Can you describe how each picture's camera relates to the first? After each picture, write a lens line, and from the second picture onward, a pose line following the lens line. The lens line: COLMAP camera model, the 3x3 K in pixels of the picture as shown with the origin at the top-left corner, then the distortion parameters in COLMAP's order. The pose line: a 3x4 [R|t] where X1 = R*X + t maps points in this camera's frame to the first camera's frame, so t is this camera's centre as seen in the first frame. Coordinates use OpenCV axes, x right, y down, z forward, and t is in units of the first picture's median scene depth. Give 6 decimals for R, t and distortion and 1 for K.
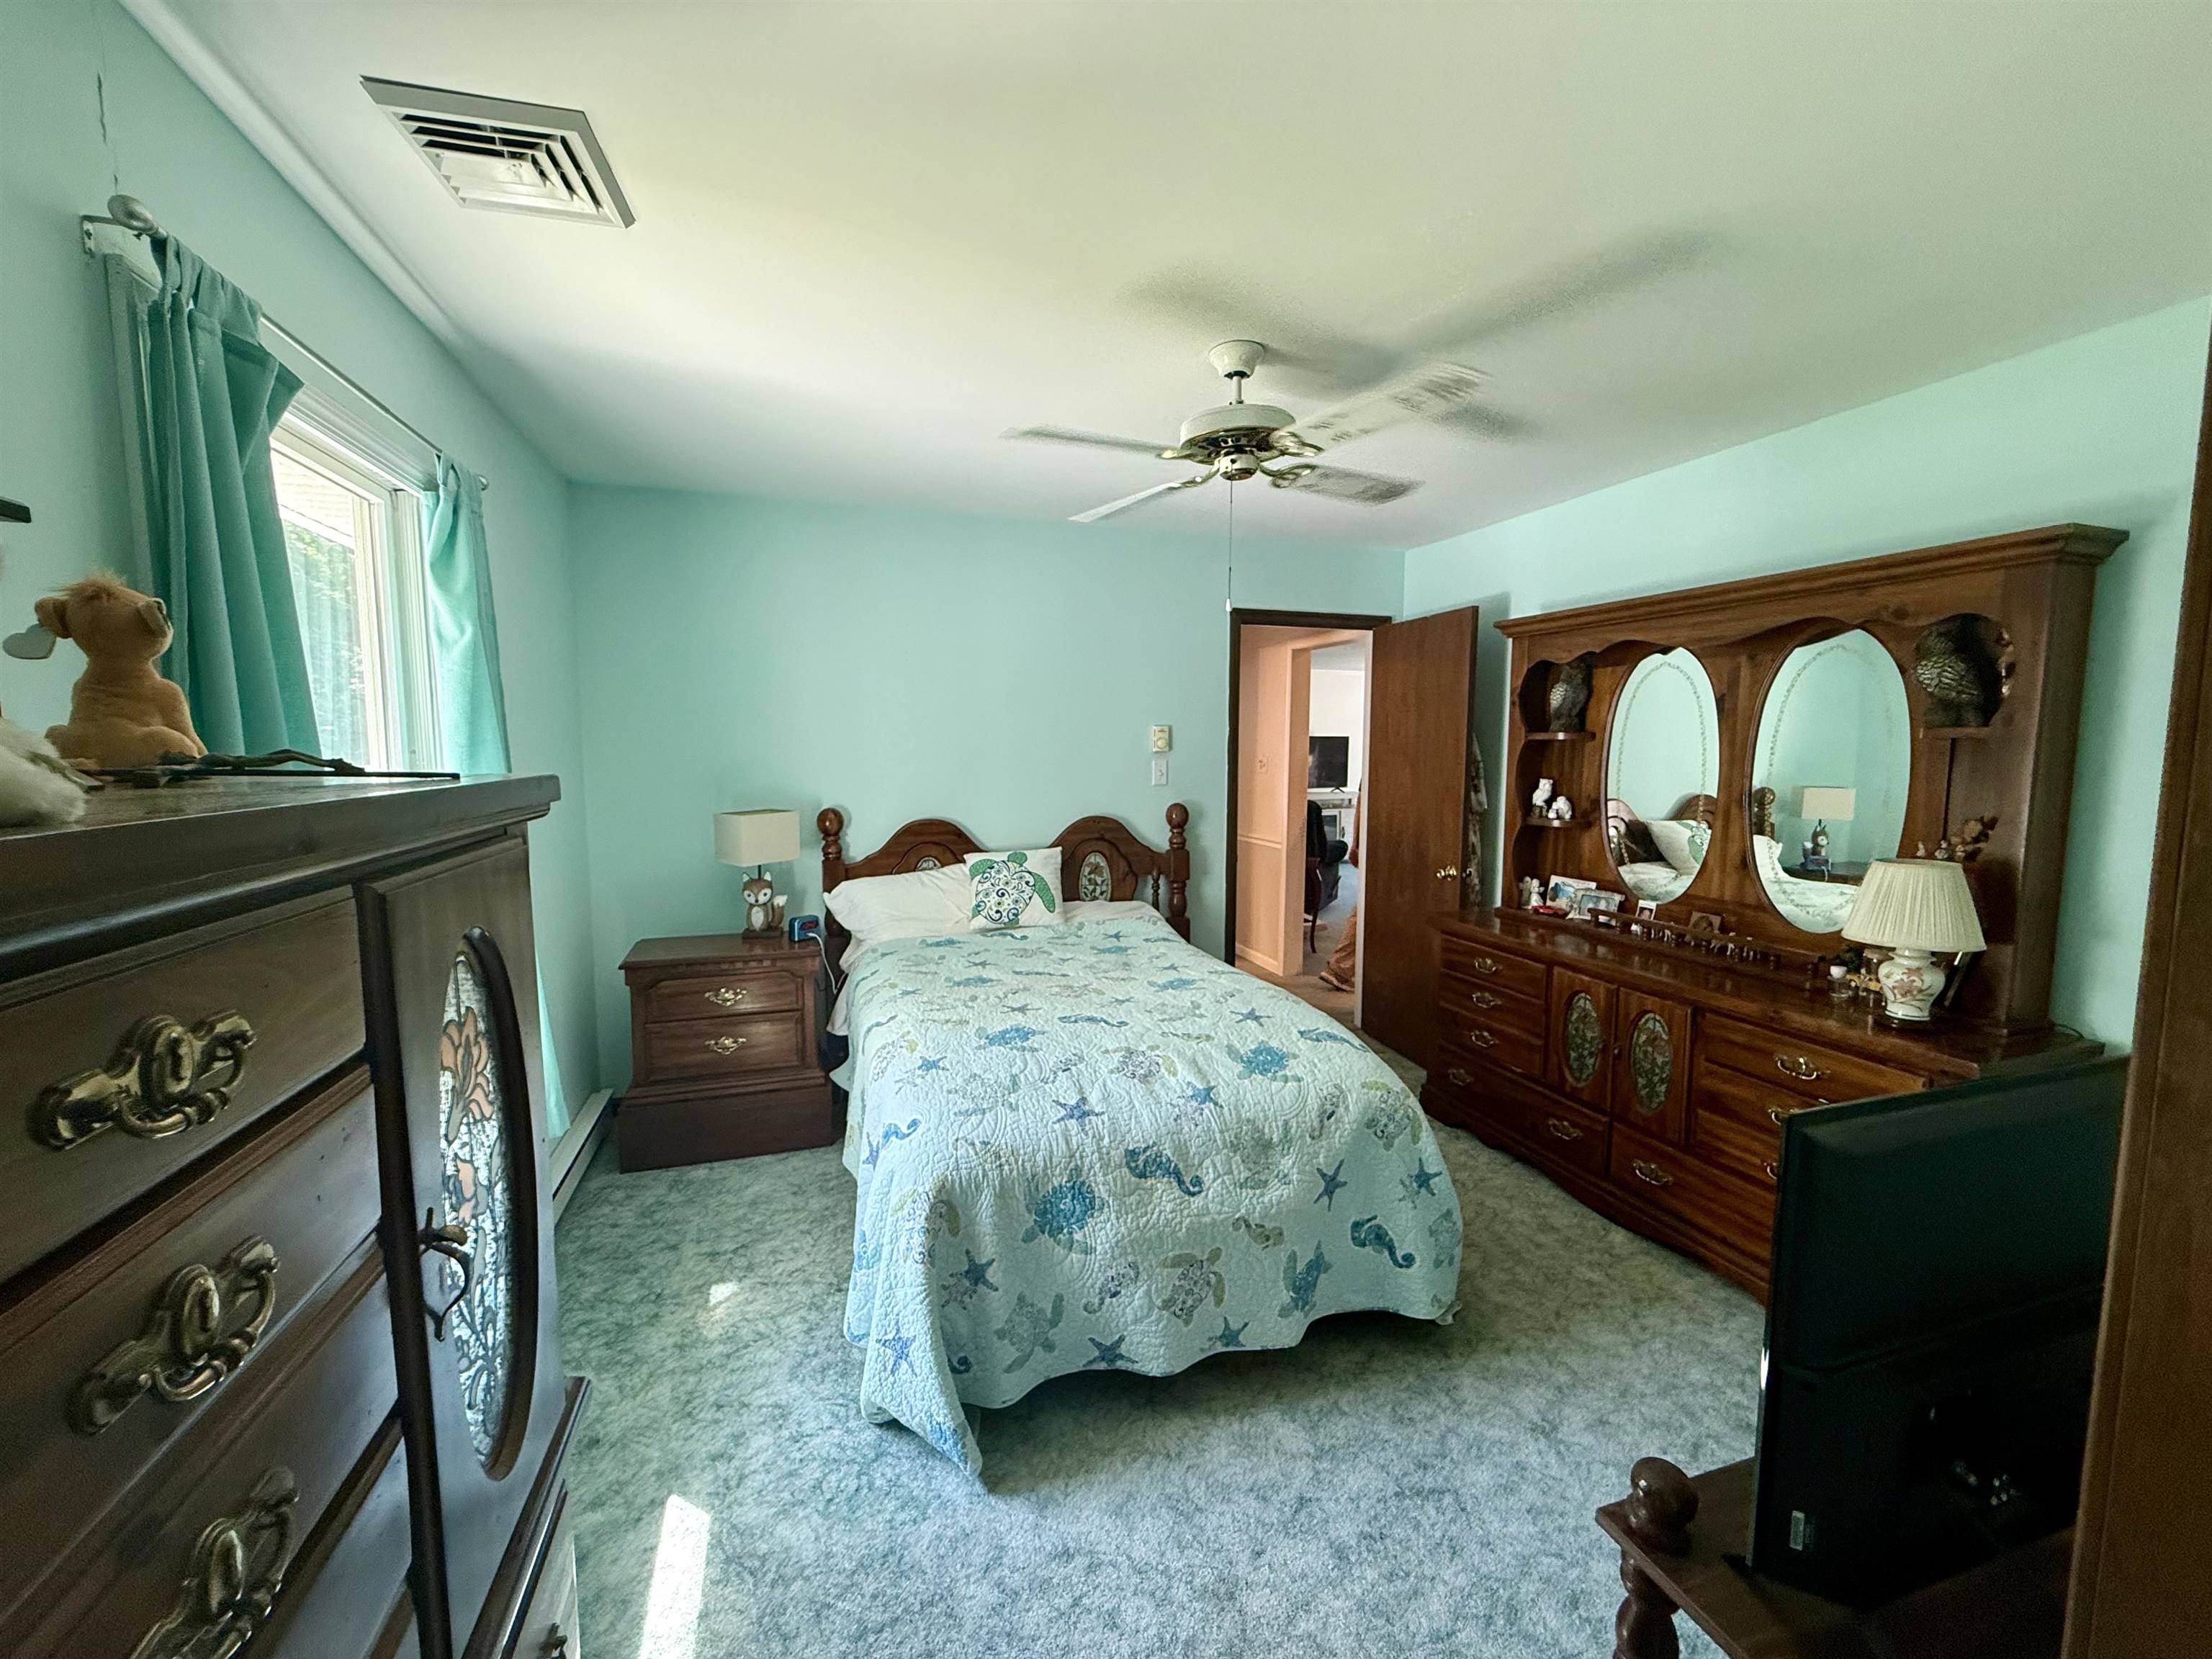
lens RADIAL K [[887.4, 0, 1084.9], [0, 887.4, 830.6], [0, 0, 1]] dist [0.003579, 0.000035]
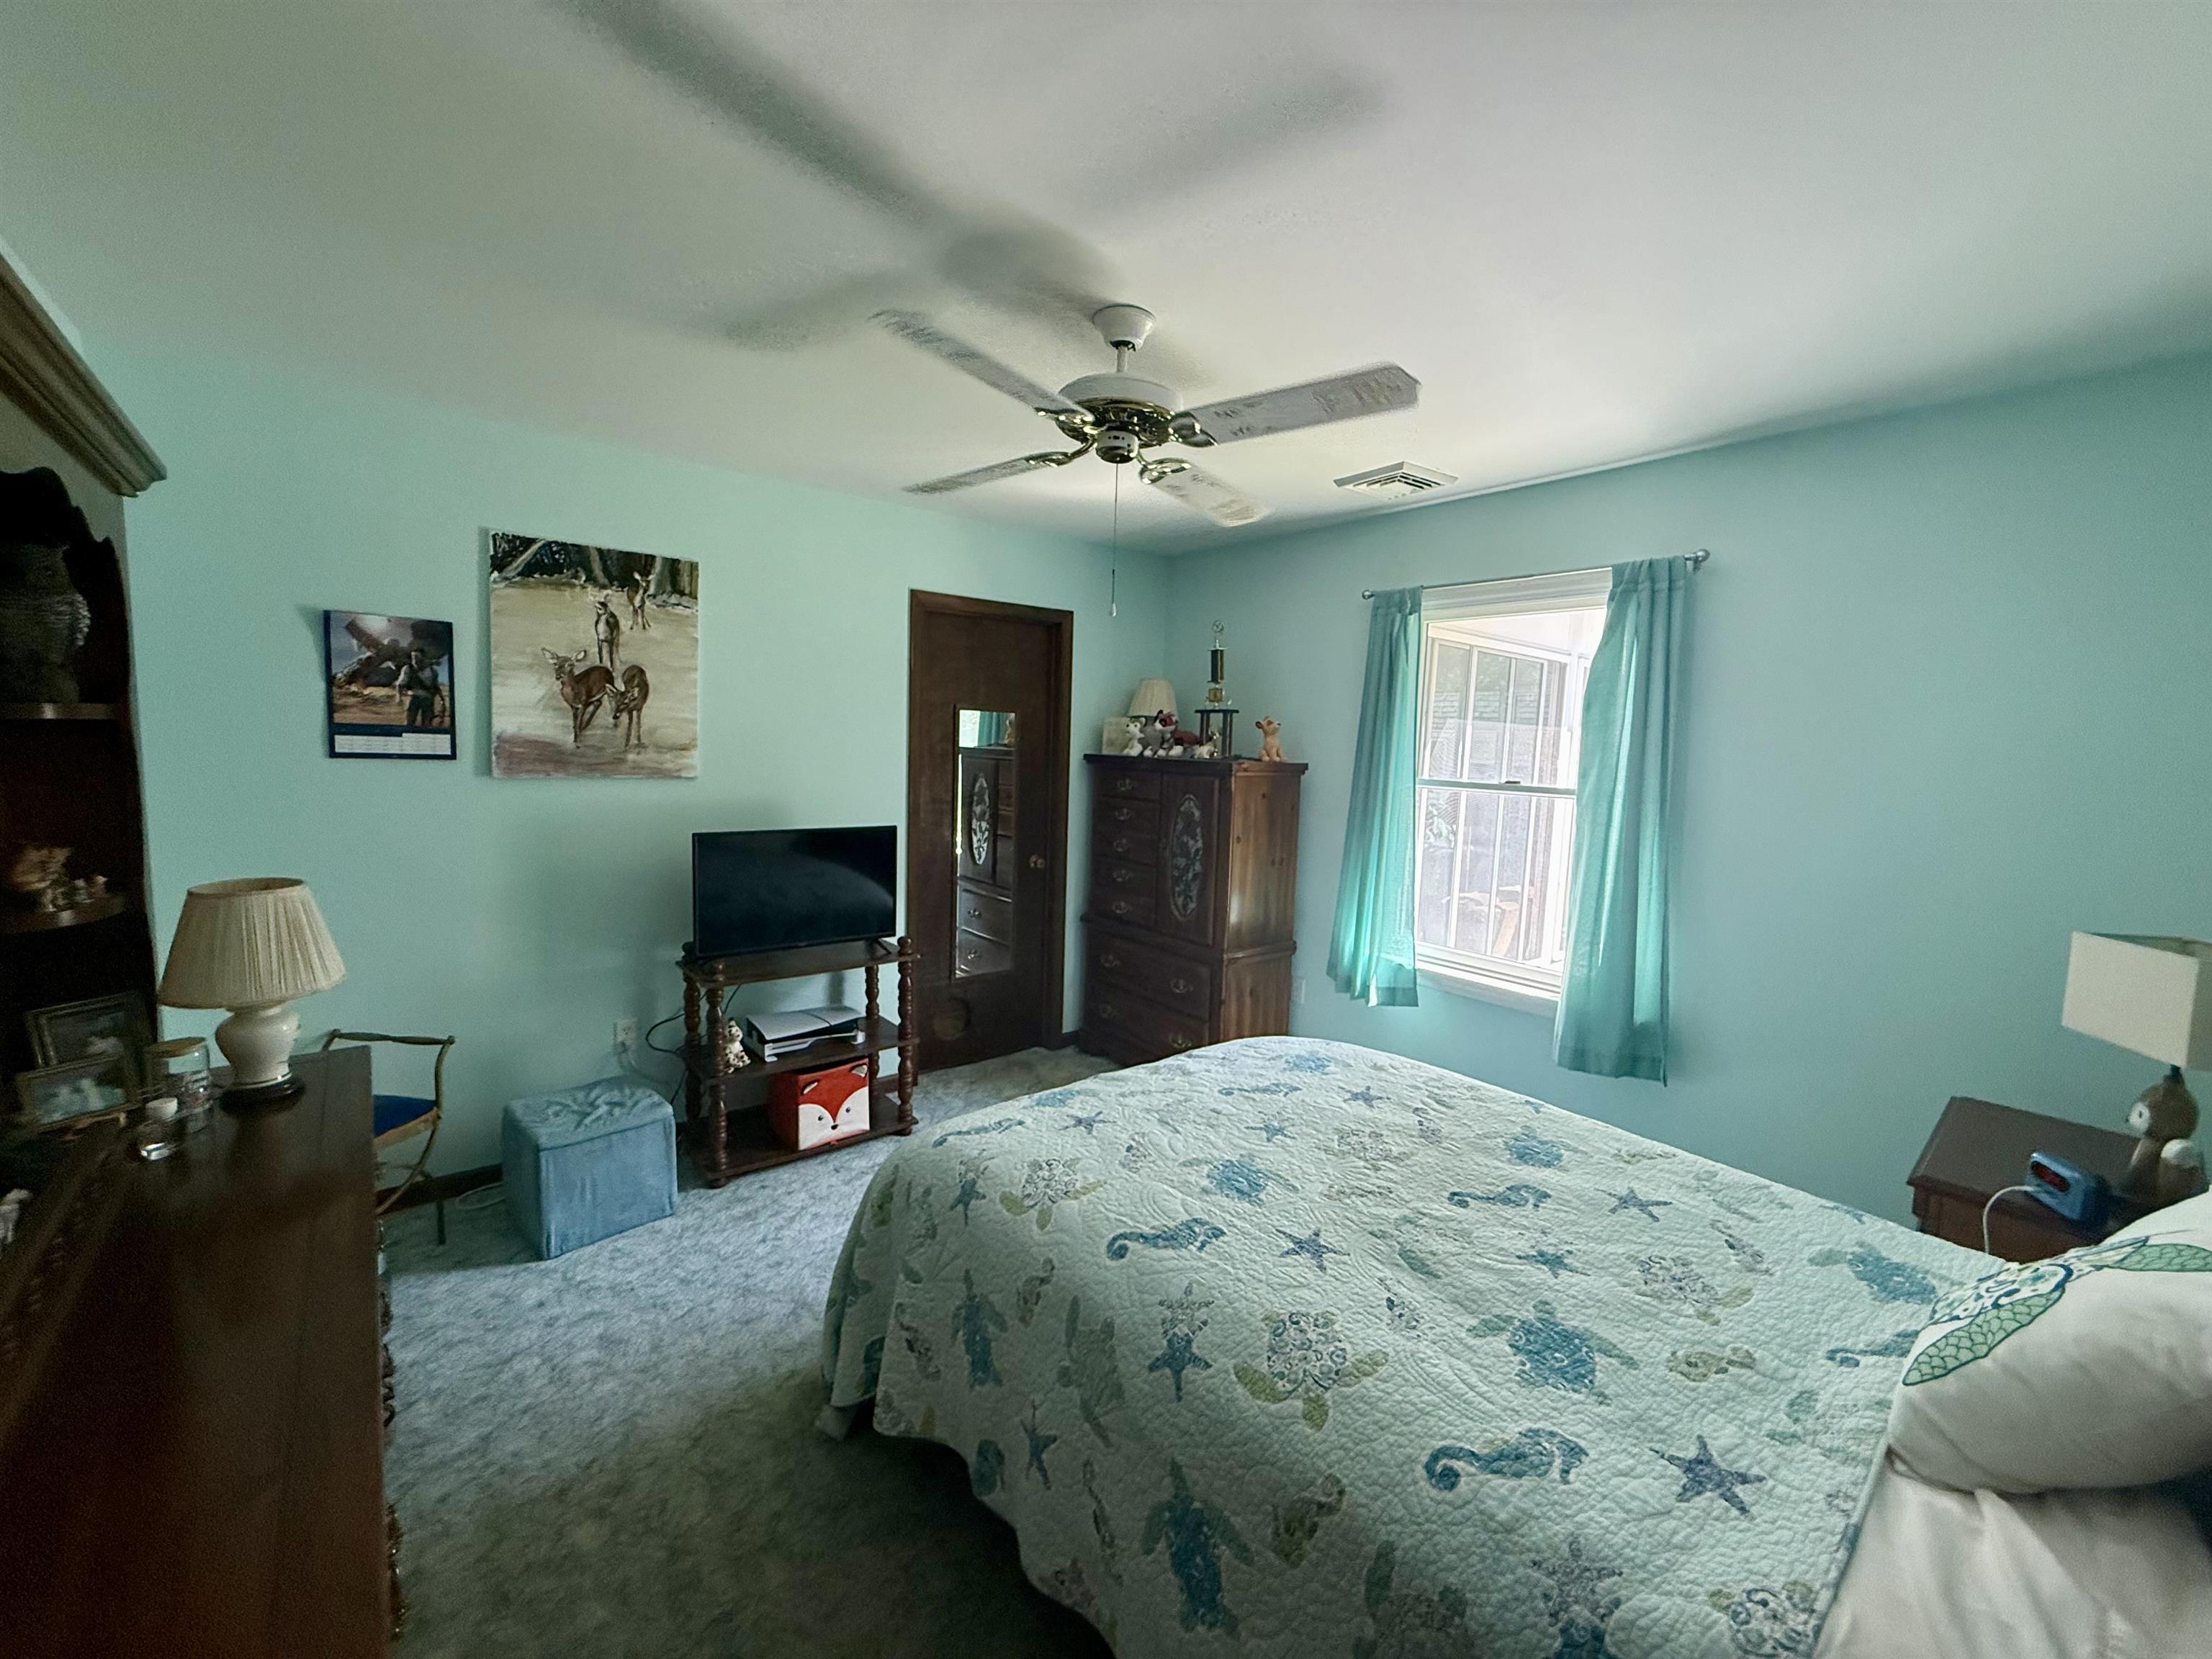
lens RADIAL K [[887.4, 0, 1103.2], [0, 887.4, 828.6], [0, 0, 1]] dist [0.003579, 0.000035]
pose [[-0.931527, 0.003237, -0.363659, 0.435354], [-0.071903, 0.978582, 0.192891, -0.172539], [0.356495, 0.205831, -0.911343, 1.595094]]
